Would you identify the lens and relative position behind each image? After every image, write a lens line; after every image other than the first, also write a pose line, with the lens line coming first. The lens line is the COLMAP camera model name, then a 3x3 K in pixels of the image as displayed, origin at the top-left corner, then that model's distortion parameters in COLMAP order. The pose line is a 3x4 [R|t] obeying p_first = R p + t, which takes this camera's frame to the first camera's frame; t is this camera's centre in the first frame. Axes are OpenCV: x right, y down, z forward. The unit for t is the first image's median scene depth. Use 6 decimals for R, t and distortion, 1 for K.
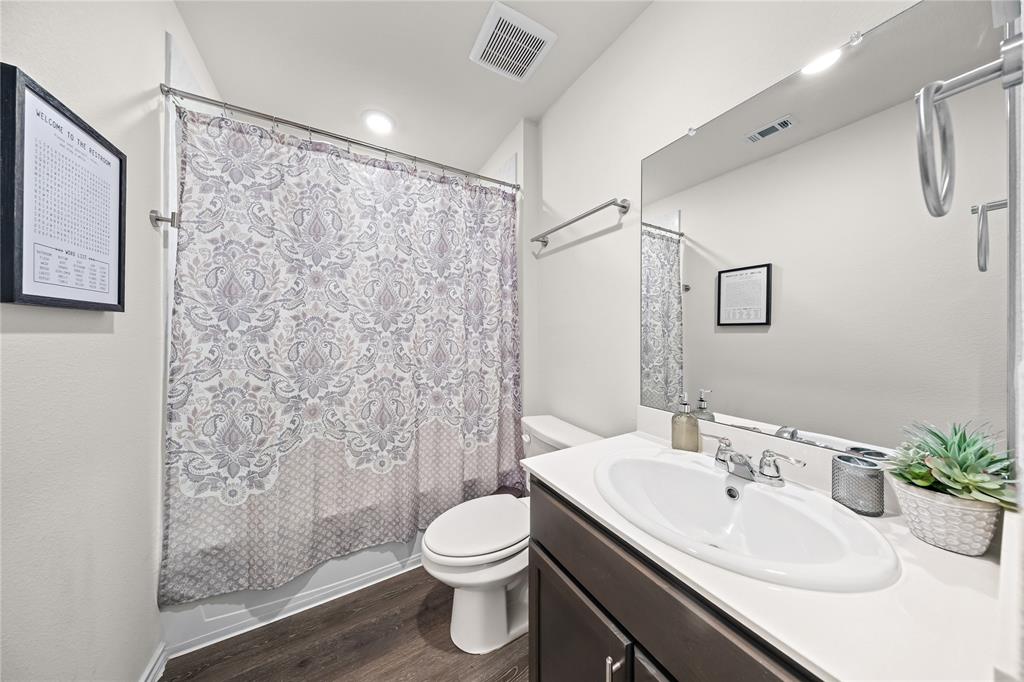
lens RADIAL K [[299.2, 0, 510.7], [0, 299.2, 335.2], [0, 0, 1]] dist [-0.000869, -0.000304]
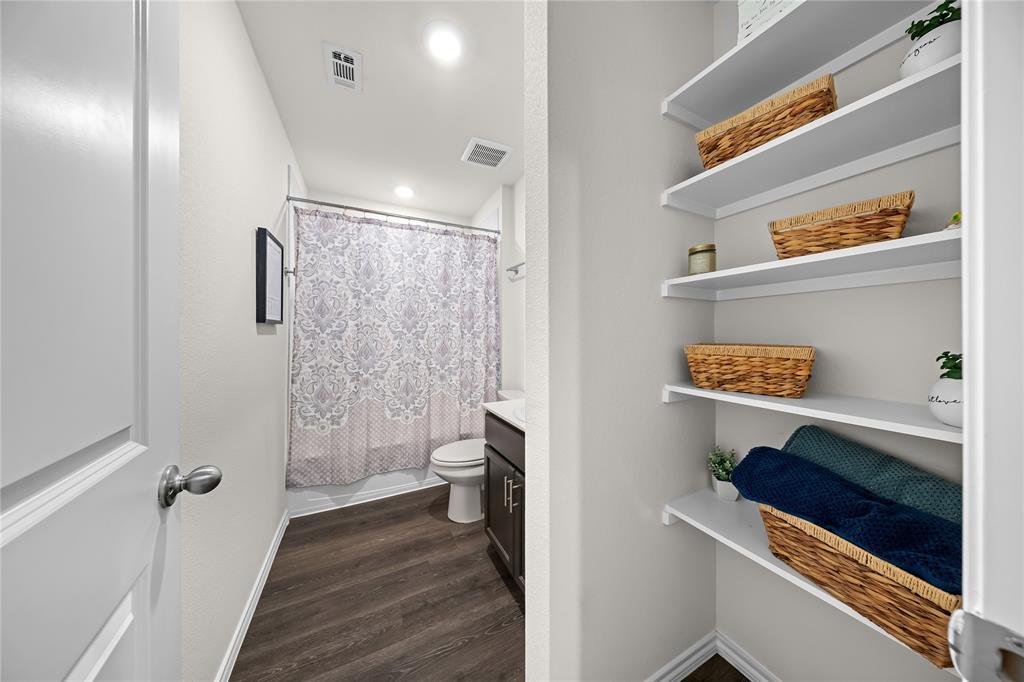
lens RADIAL K [[299.2, 0, 510.5], [0, 299.2, 336.1], [0, 0, 1]] dist [-0.000869, -0.000304]
pose [[0.998041, 0.000177, -0.062559, 0.234099], [0.000025, 0.999995, 0.003241, -0.002954], [0.062560, -0.003237, 0.998036, -0.593205]]
